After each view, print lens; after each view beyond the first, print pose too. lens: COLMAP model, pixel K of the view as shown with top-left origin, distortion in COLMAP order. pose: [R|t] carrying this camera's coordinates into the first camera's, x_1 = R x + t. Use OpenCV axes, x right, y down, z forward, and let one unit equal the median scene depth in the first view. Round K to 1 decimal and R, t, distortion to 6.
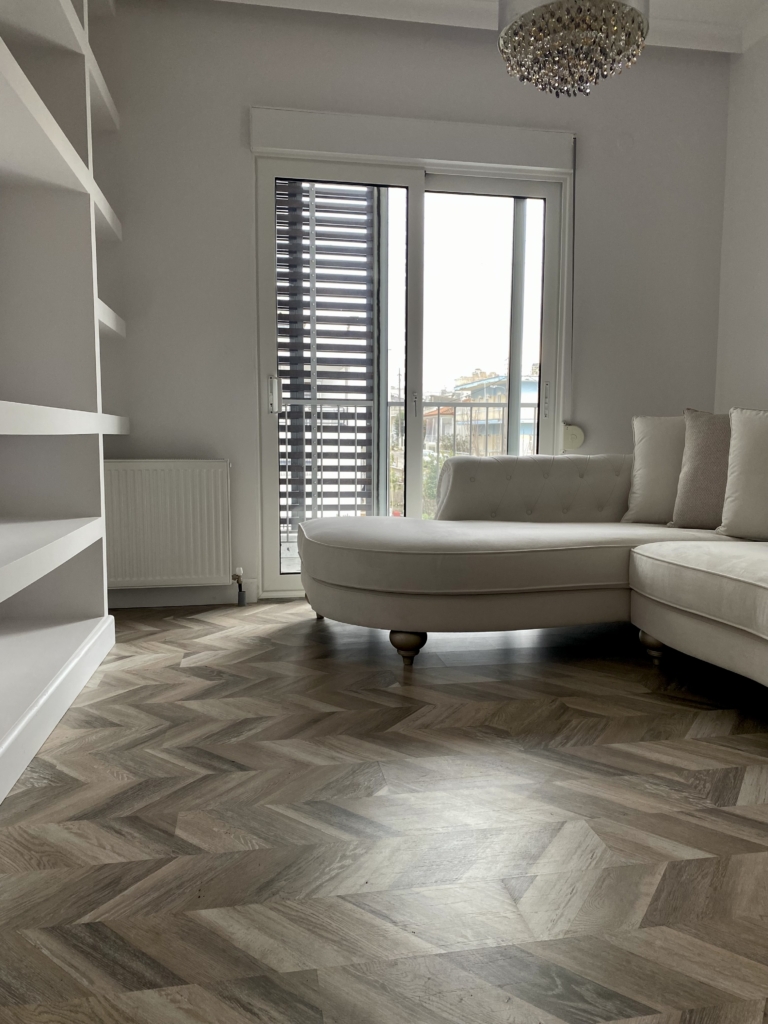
lens RADIAL K [[773.0, 0, 387.6], [0, 773.0, 512.1], [0, 0, 1]] dist [0.058545, -0.117148]
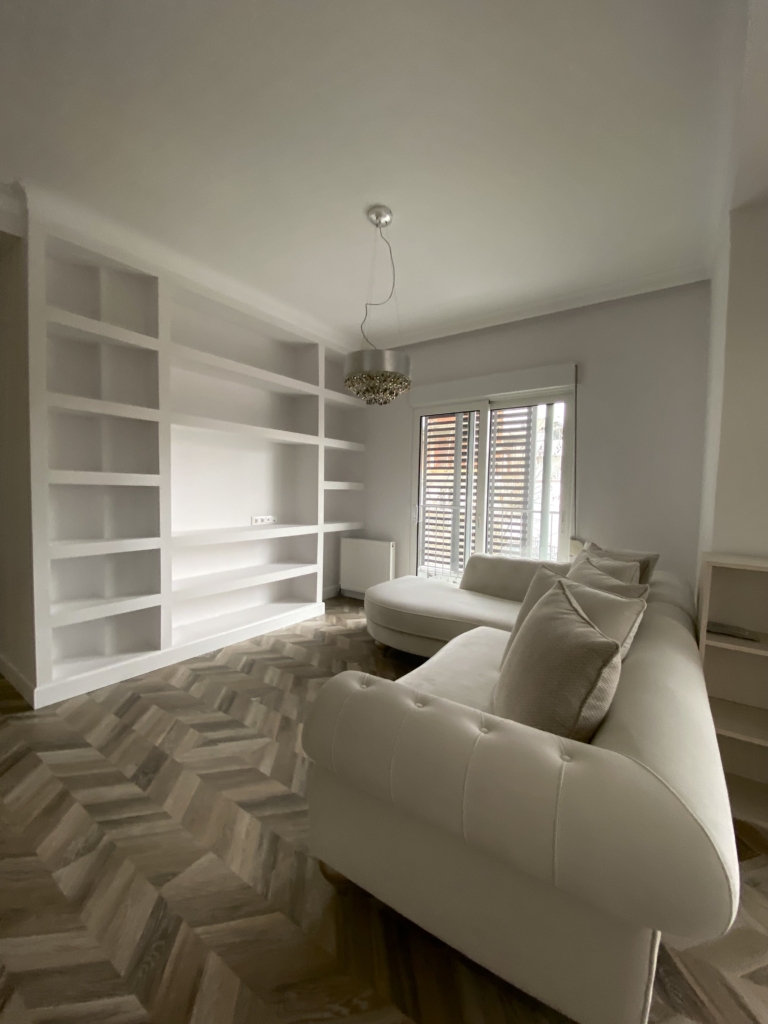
lens RADIAL K [[417.4, 0, 401.9], [0, 417.4, 506.4], [0, 0, 1]] dist [-0.000586, -0.000376]
pose [[0.702231, 0.048146, -0.710319, 0.929668], [-0.081516, 0.996587, -0.013038, -0.219962], [0.707267, 0.067058, 0.703759, 0.220698]]
